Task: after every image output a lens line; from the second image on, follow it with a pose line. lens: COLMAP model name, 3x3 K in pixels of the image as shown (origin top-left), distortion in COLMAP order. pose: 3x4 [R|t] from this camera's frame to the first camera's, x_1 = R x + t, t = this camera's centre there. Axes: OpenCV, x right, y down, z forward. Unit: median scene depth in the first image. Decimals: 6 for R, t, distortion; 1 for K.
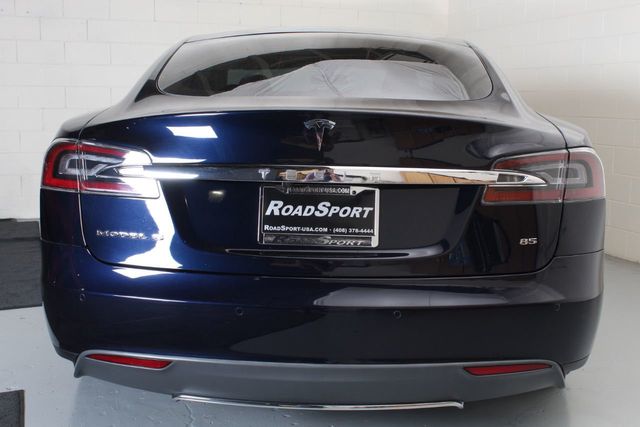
lens RADIAL K [[705.1, 0, 320.0], [0, 705.1, 213.5], [0, 0, 1]] dist [-0.029667, -0.002232]
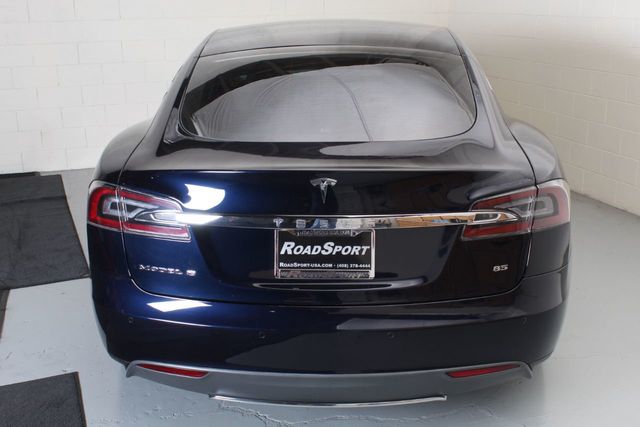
lens RADIAL K [[705.1, 0, 320.0], [0, 705.1, 213.5], [0, 0, 1]] dist [-0.029667, -0.002232]
pose [[0.999645, -0.023163, -0.013154, 0.007580], [0.024746, 0.990296, 0.136757, -0.228185], [0.009859, -0.137034, 0.990517, -0.177856]]
